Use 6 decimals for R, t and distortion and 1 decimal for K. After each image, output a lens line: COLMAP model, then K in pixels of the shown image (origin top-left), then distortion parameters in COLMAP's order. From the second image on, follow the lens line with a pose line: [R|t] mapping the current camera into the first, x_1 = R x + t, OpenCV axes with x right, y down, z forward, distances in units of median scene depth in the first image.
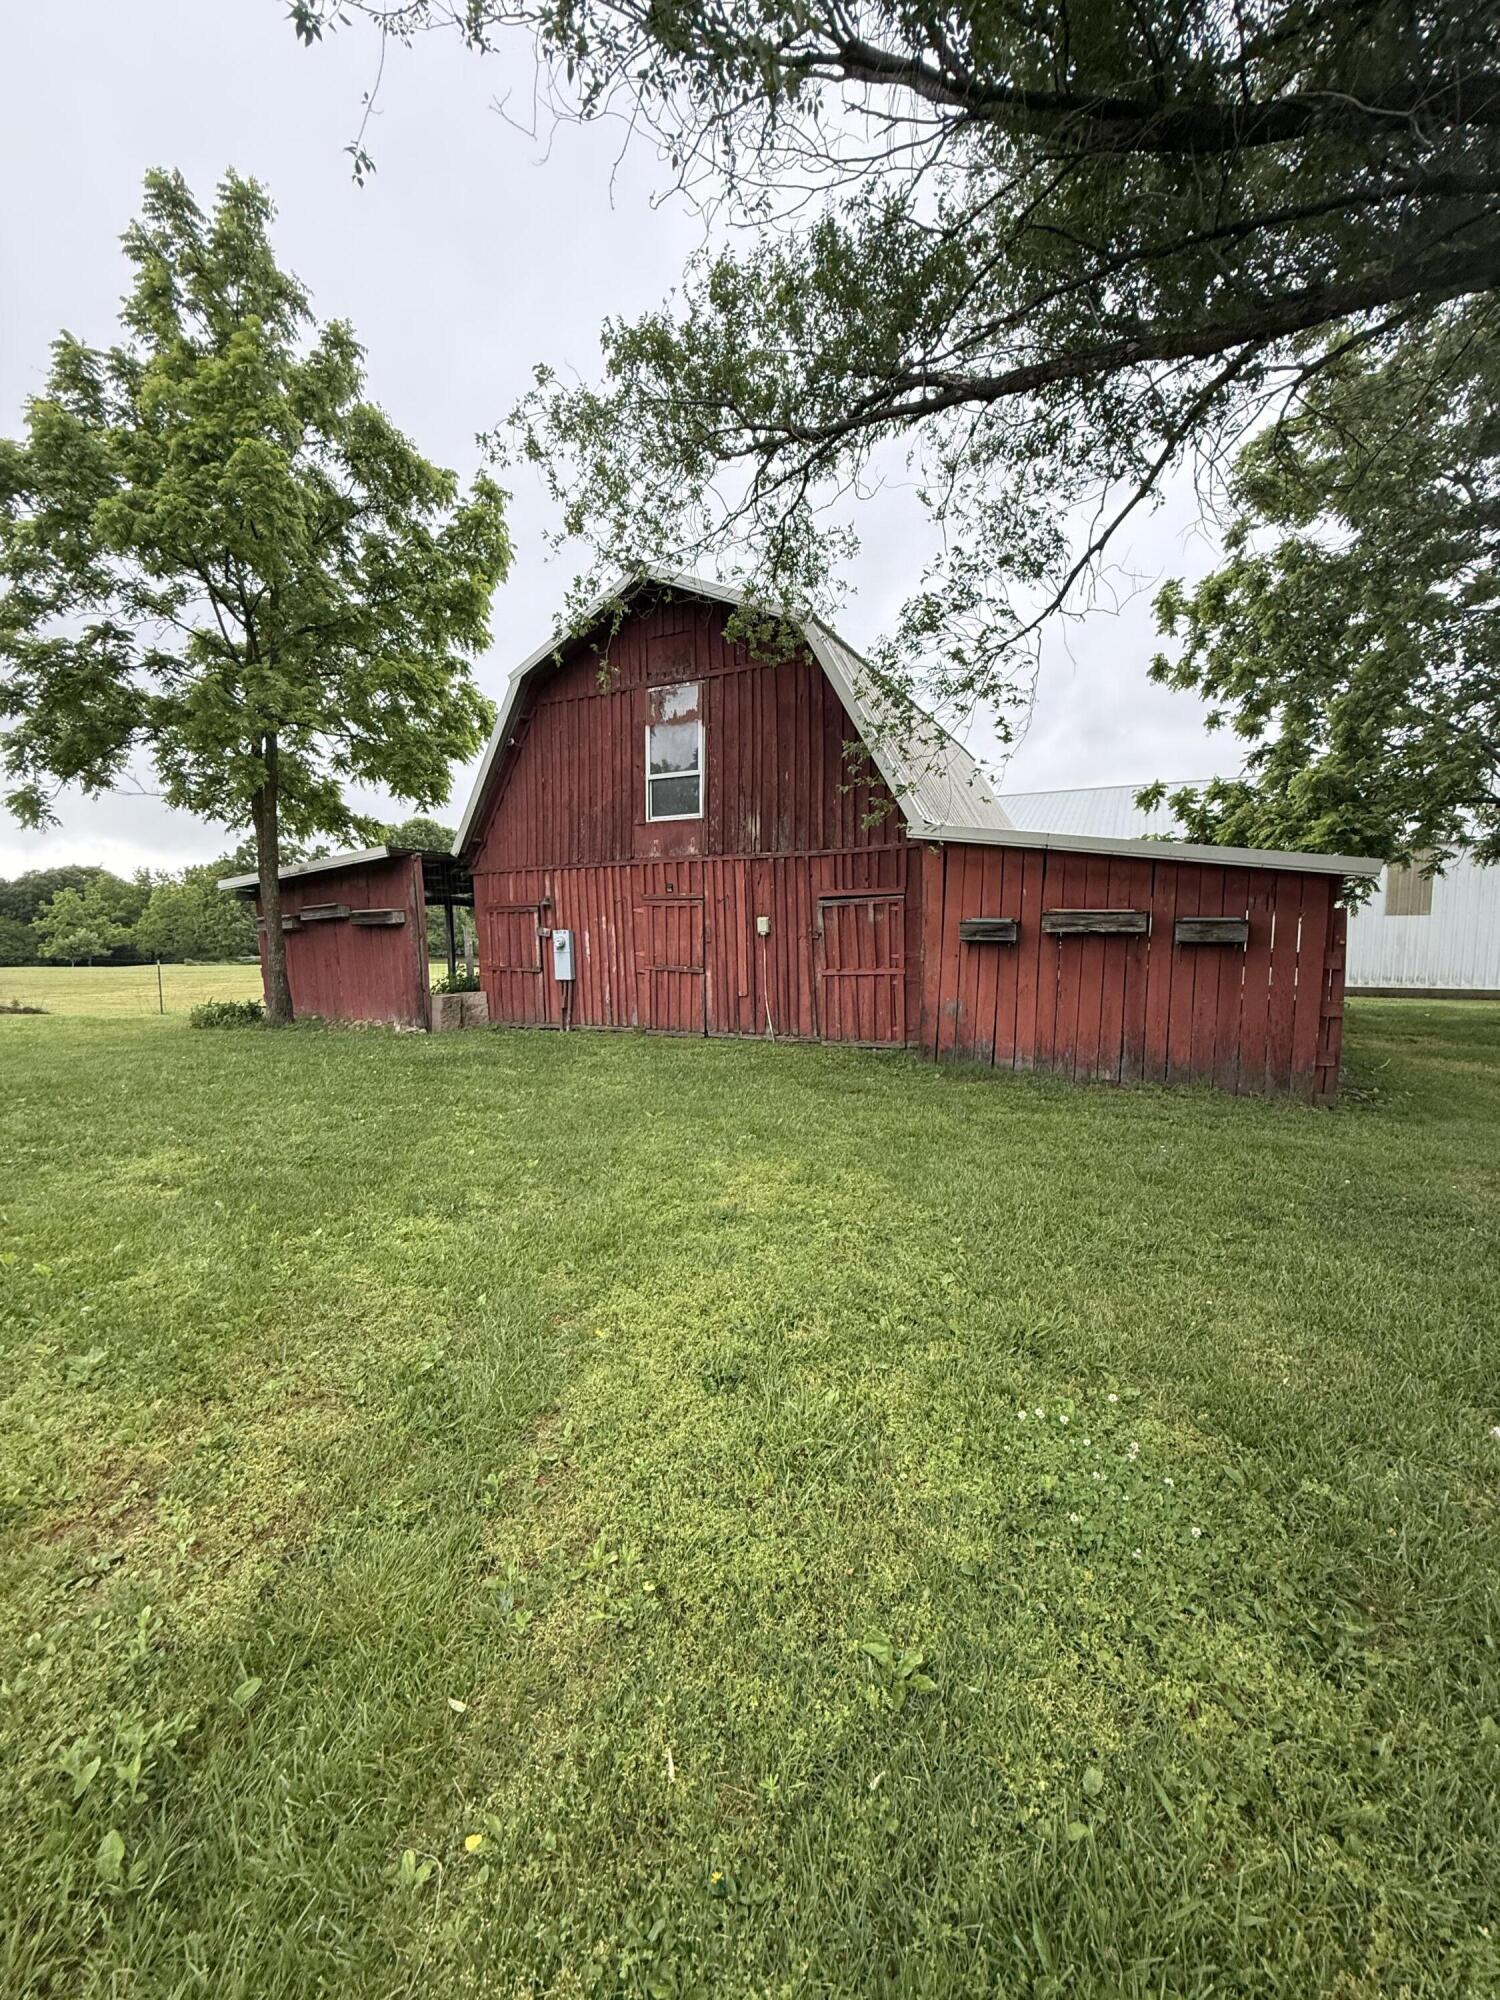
lens RADIAL K [[794.3, 0, 749.1], [0, 794.3, 999.0], [0, 0, 1]] dist [0.004236, 0.000224]
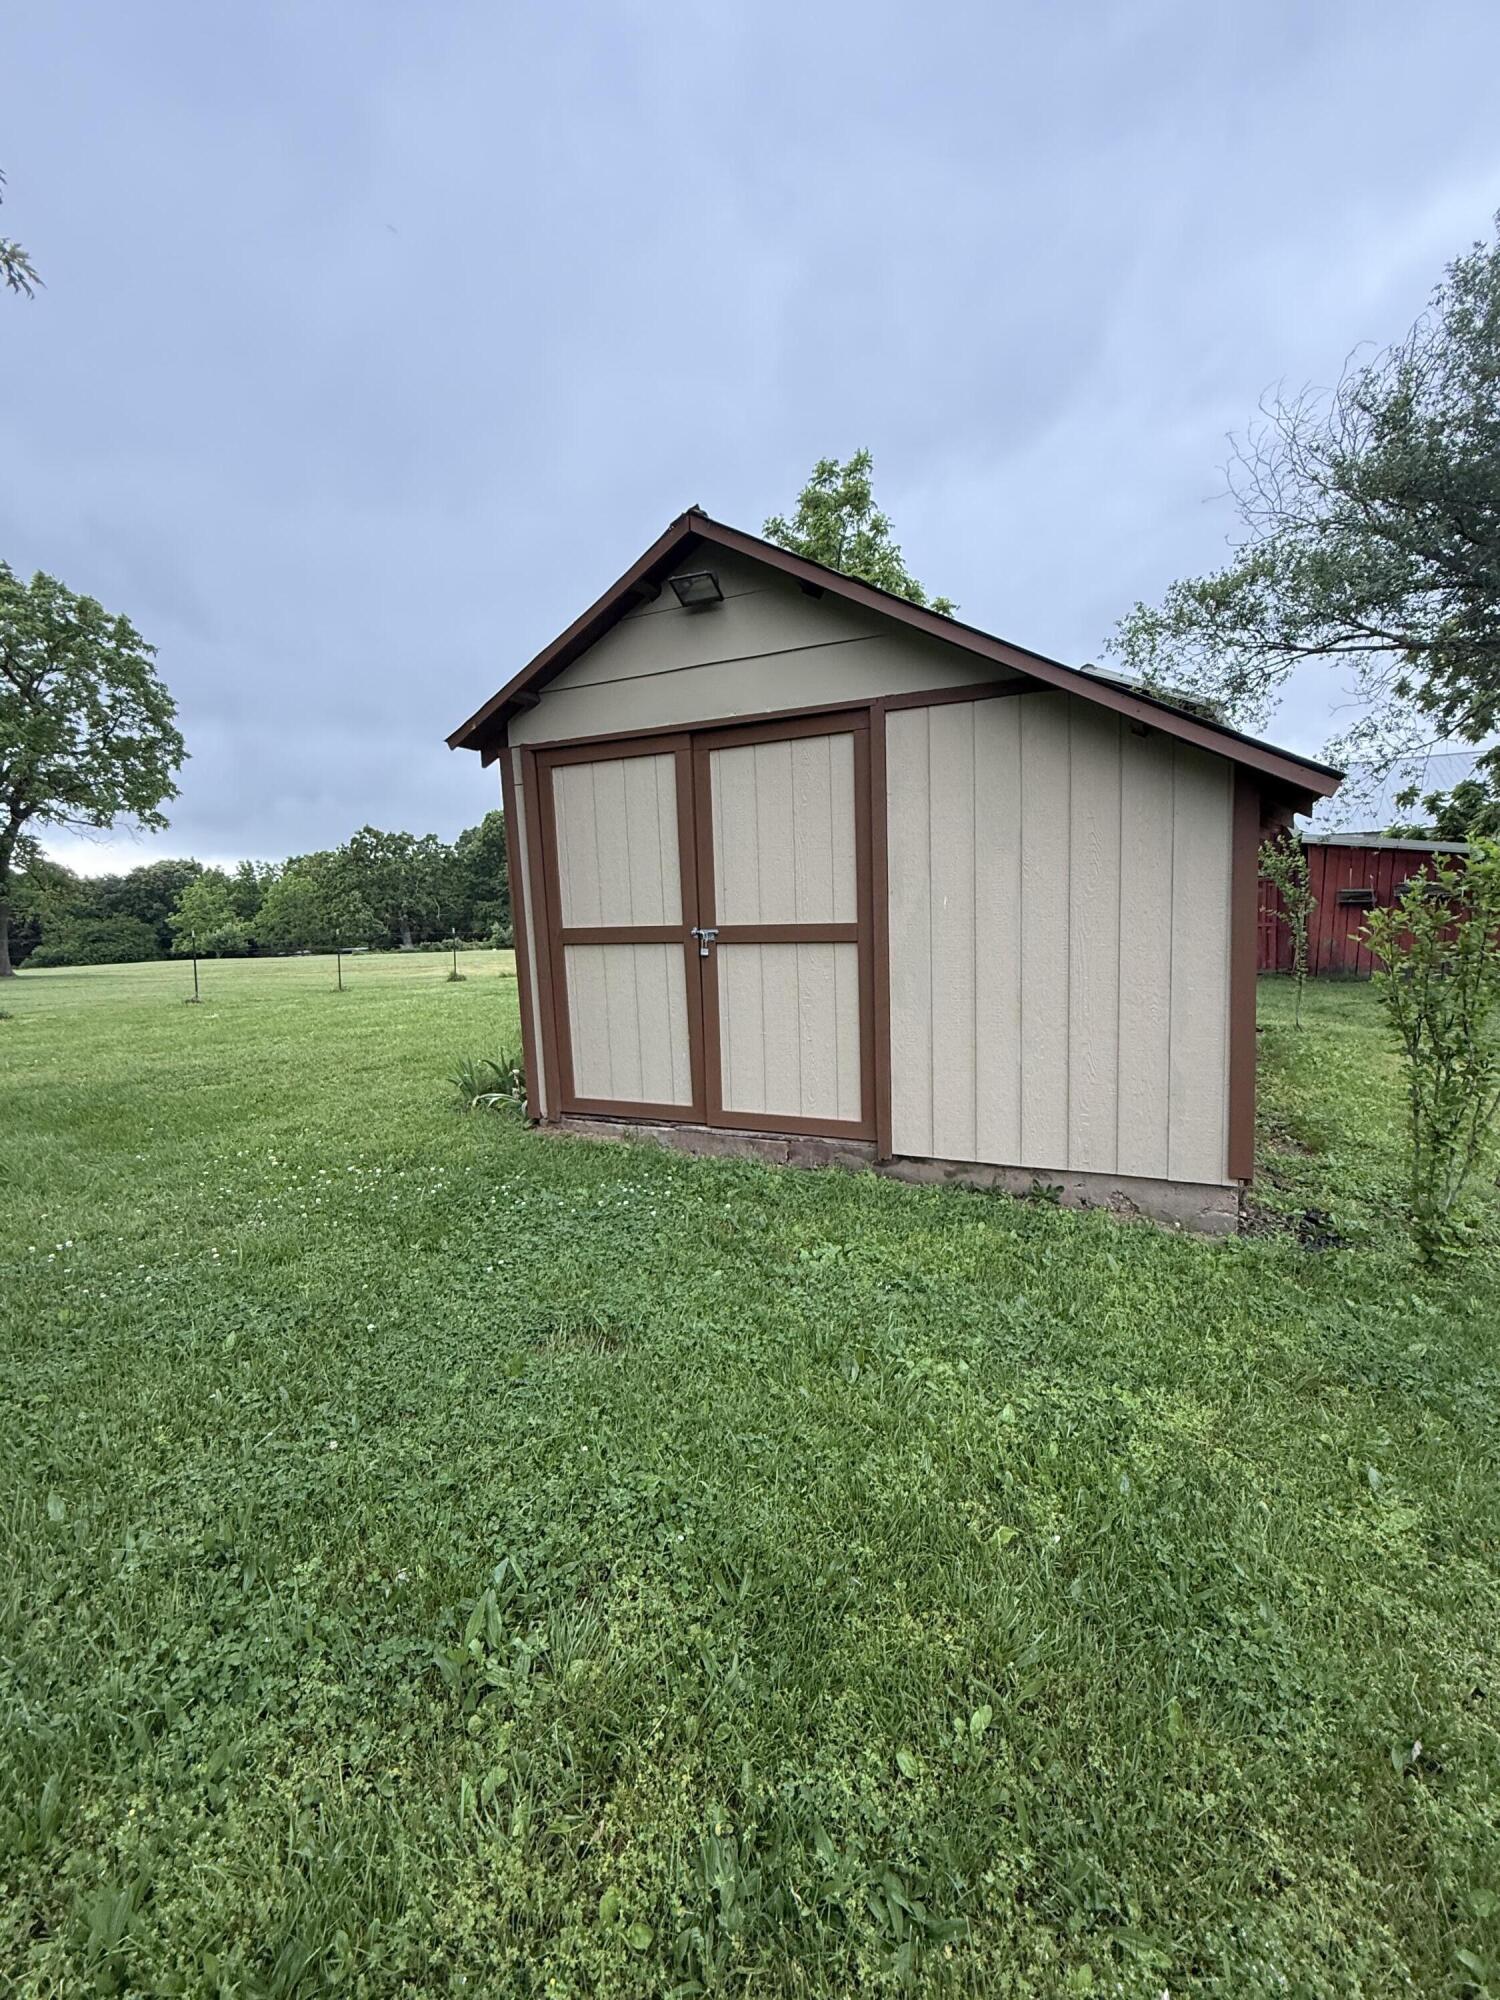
lens RADIAL K [[875.5, 0, 752.7], [0, 875.5, 1007.1], [0, 0, 1]] dist [-0.004468, -0.000246]
pose [[0.997009, -0.012350, -0.076287, -0.416748], [0.013962, 0.999690, 0.020635, 0.045959], [0.076008, -0.021638, 0.996872, -0.477943]]
